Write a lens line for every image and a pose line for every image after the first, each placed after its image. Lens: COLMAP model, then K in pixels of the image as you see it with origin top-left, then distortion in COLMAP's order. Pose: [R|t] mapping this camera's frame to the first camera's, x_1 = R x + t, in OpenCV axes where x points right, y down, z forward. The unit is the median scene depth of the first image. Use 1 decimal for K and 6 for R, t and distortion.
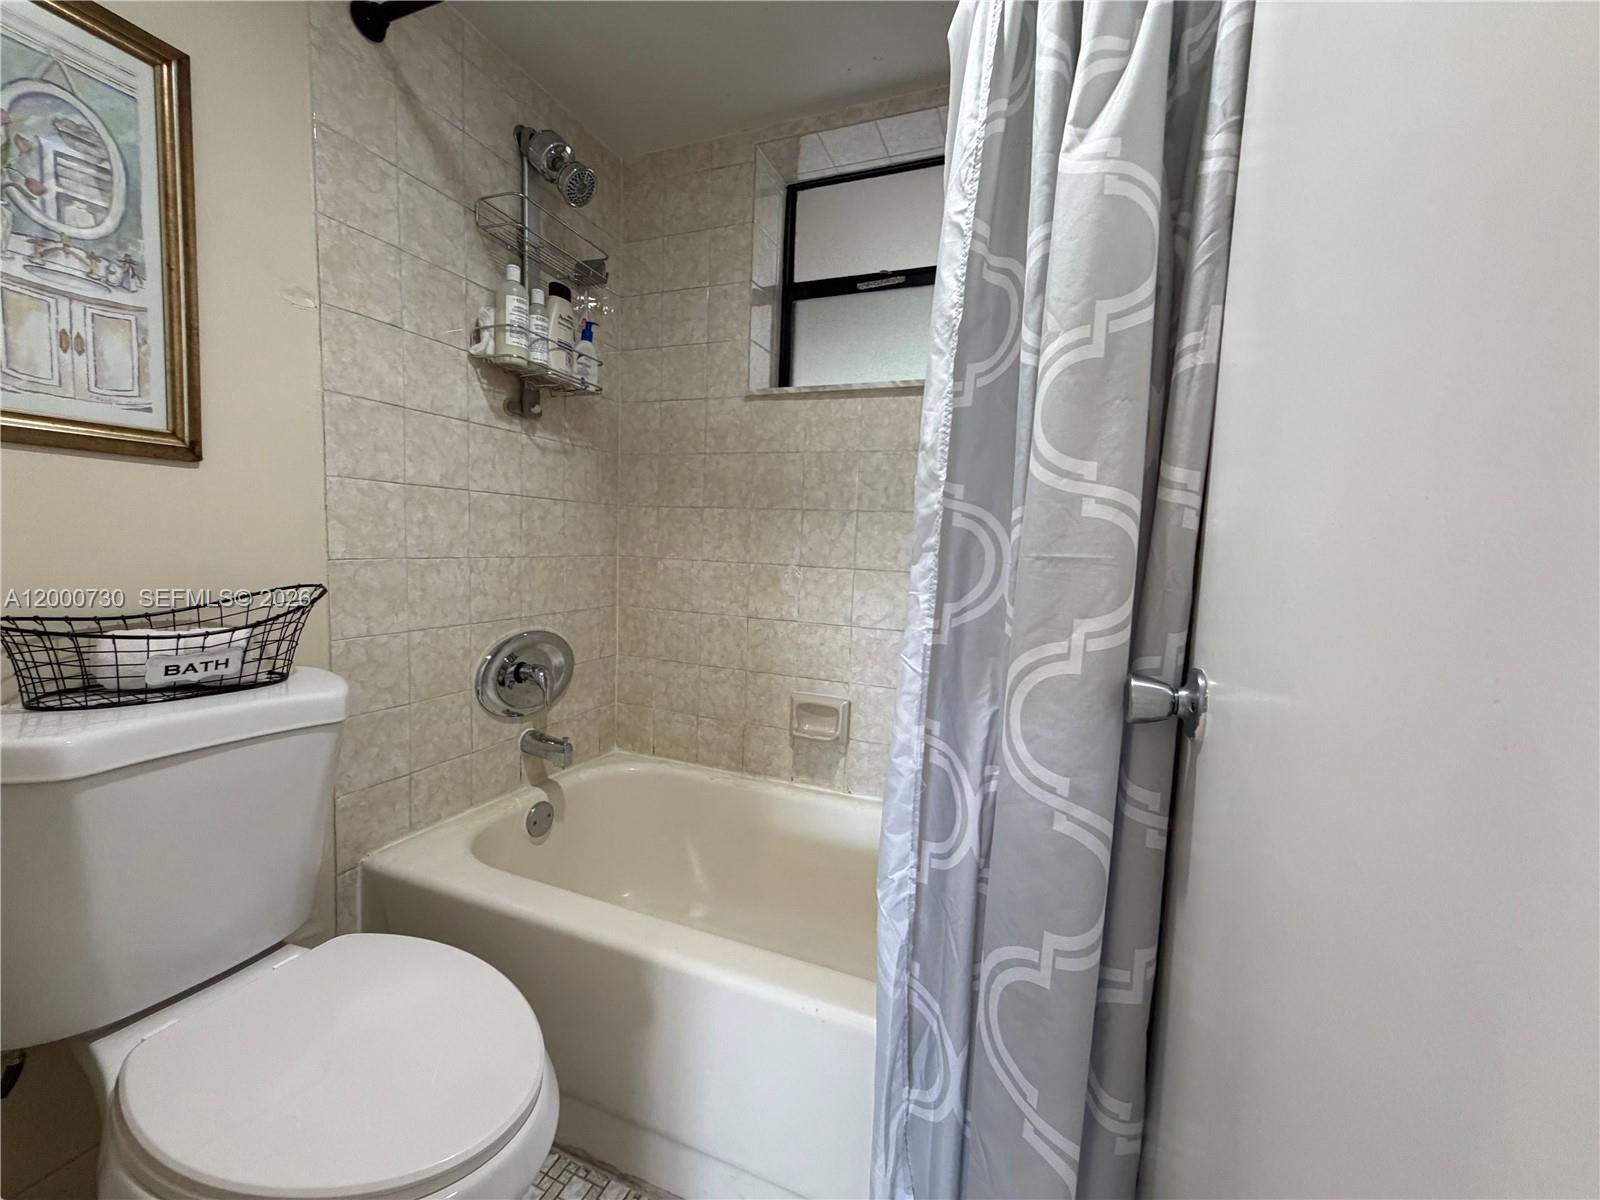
lens RADIAL K [[641.1, 0, 800.0], [0, 641.1, 600.0], [0, 0, 1]] dist [-0.001070, -0.000179]
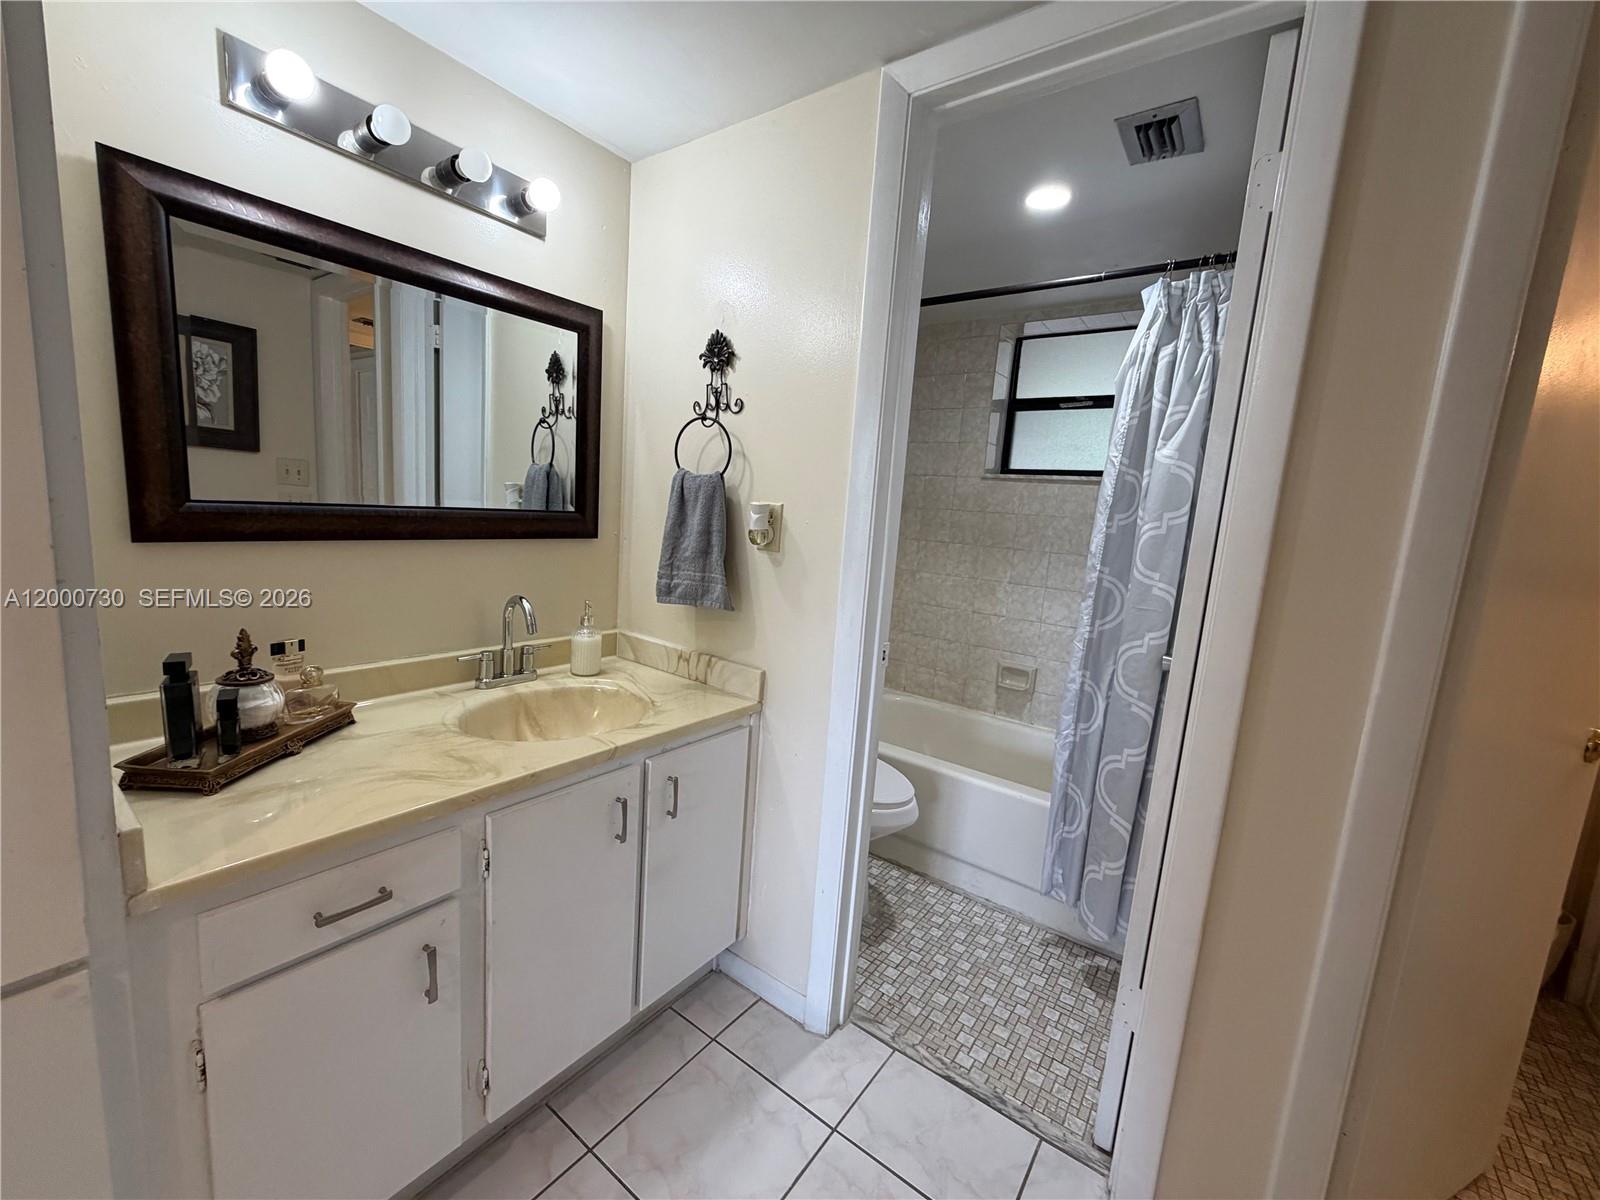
lens RADIAL K [[641.1, 0, 800.0], [0, 641.1, 600.0], [0, 0, 1]] dist [-0.001070, -0.000179]
pose [[0.968160, 0.064855, -0.241785, -0.122042], [-0.055836, 0.997471, 0.043976, -0.053146], [0.244025, -0.029075, 0.969333, -0.724681]]
